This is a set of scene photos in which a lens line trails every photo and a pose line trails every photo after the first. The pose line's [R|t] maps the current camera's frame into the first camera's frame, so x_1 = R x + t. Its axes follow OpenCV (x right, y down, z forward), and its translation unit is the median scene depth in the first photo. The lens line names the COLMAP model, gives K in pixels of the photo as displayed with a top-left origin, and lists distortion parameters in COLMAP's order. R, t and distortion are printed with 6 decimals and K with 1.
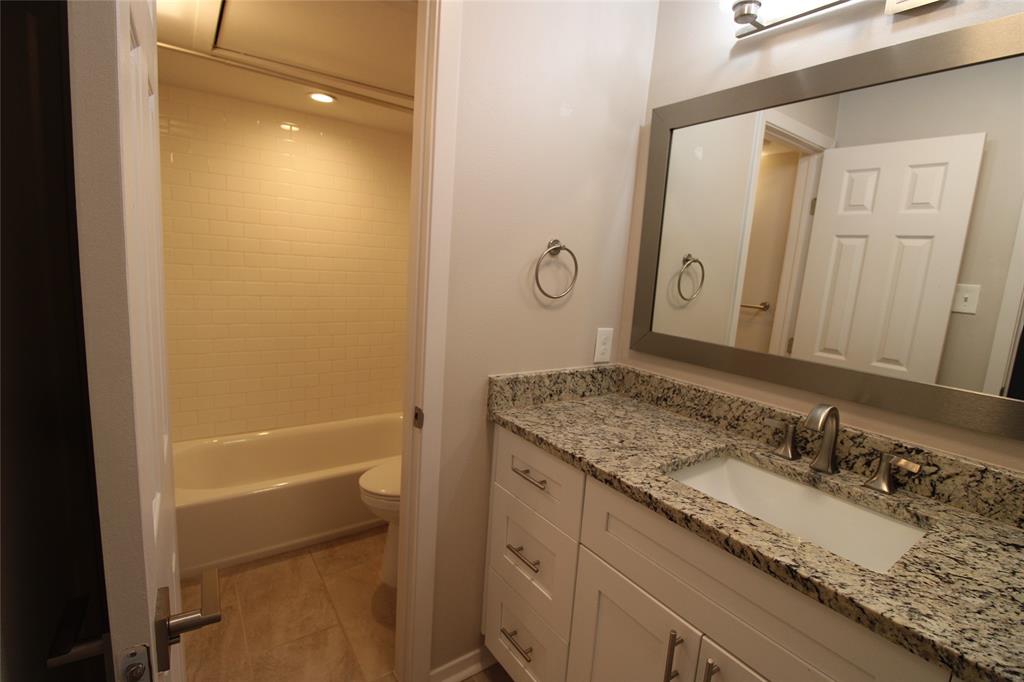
lens RADIAL K [[473.9, 0, 516.4], [0, 473.9, 338.1], [0, 0, 1]] dist [0.000514, -0.014969]
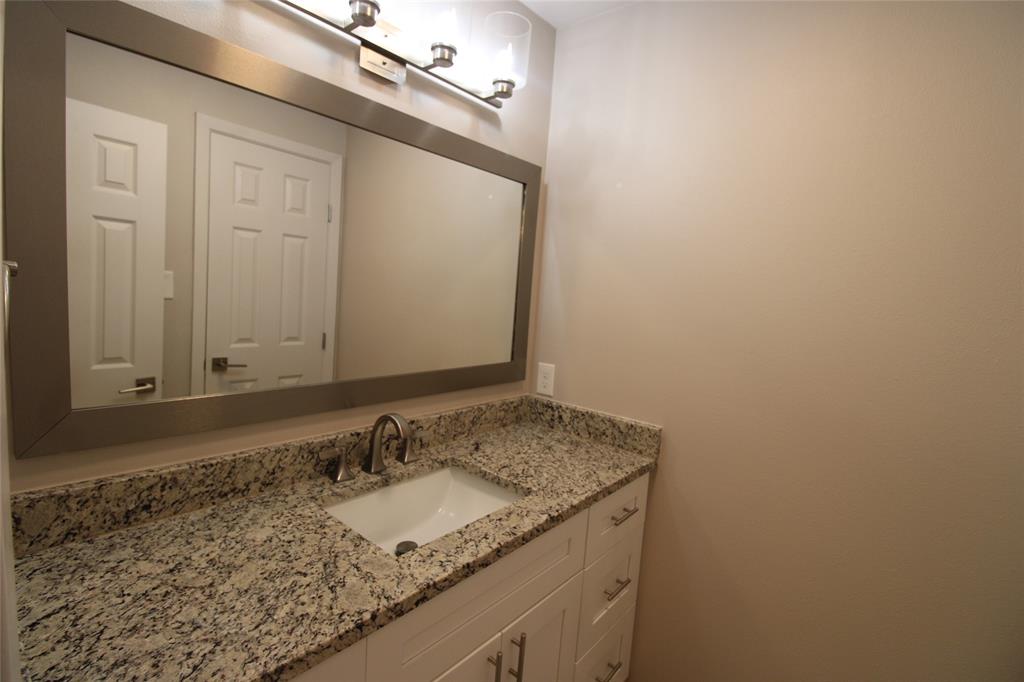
lens RADIAL K [[473.9, 0, 516.4], [0, 473.9, 338.1], [0, 0, 1]] dist [0.000514, -0.014969]
pose [[-0.244099, -0.182870, 0.952352, -0.432296], [0.056658, 0.977692, 0.202257, -0.227925], [-0.968094, 0.103329, -0.228292, 0.836812]]
